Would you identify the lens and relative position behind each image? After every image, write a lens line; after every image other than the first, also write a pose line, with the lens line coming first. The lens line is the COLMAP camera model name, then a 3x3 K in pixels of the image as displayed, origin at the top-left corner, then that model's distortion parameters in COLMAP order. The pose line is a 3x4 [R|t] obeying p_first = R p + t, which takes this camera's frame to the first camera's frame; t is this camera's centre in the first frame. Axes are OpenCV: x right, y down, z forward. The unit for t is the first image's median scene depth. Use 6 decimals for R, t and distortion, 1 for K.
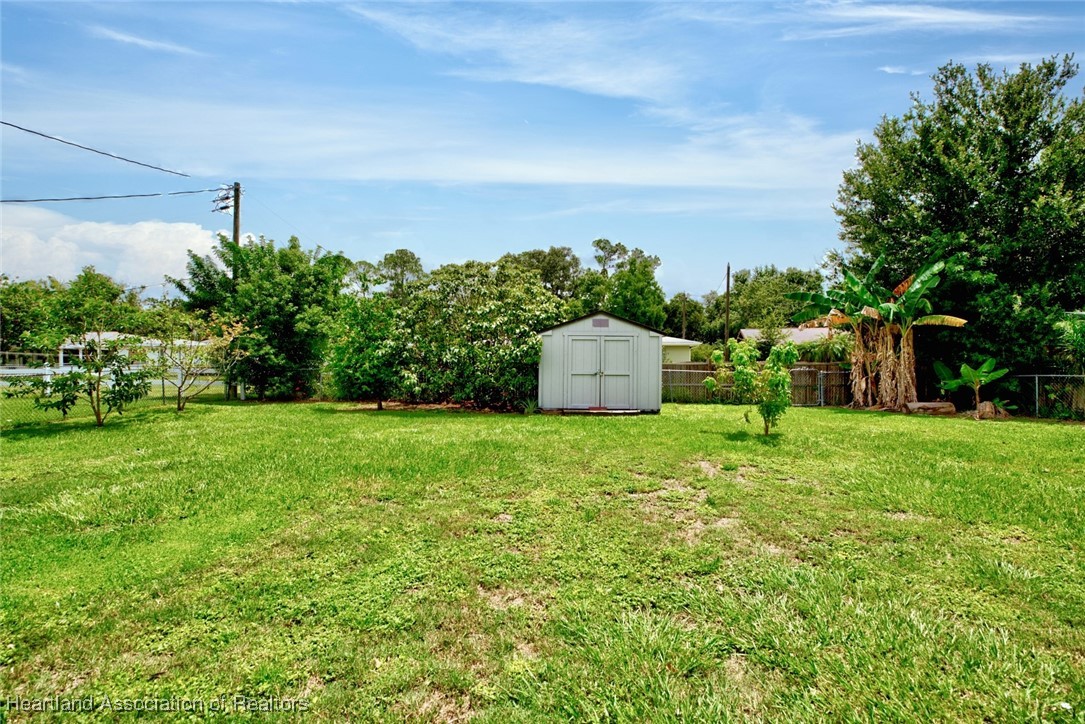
lens RADIAL K [[495.3, 0, 540.1], [0, 495.3, 363.1], [0, 0, 1]] dist [-0.000065, -0.000014]
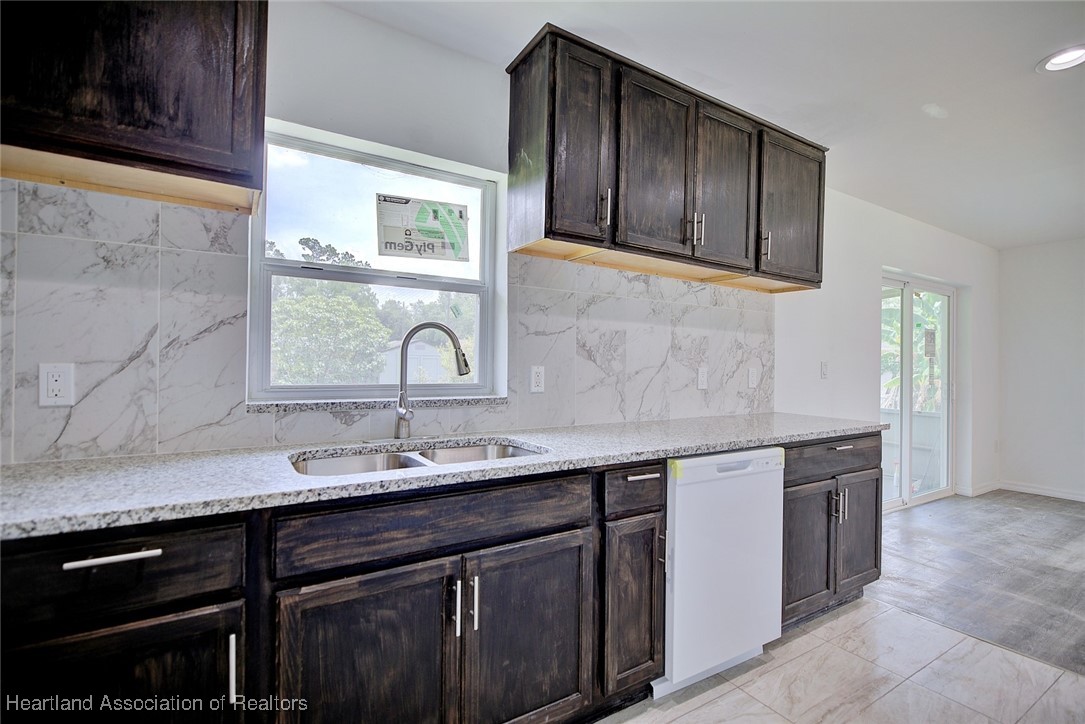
lens RADIAL K [[500.7, 0, 542.1], [0, 500.7, 364.2], [0, 0, 1]] dist [-0.002306, -0.000065]
pose [[0.815951, 0.008906, 0.578053, -0.151819], [-0.010594, 0.999944, -0.000451, -0.010070], [-0.578025, -0.005756, 0.815999, -0.159662]]
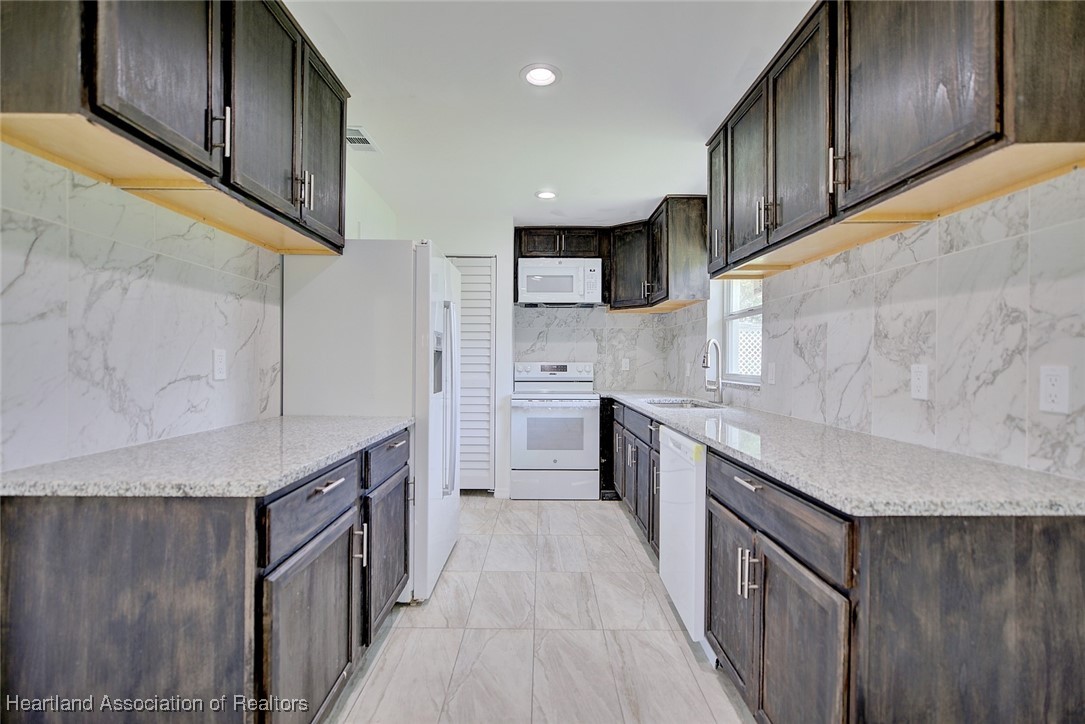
lens RADIAL K [[505.0, 0, 542.4], [0, 505.0, 363.6], [0, 0, 1]] dist [0.000557, -0.000300]
pose [[0.060139, 0.003643, -0.998183, -0.049885], [-0.005840, 0.999978, 0.003298, -0.009831], [0.998173, 0.005631, 0.060159, -0.149788]]
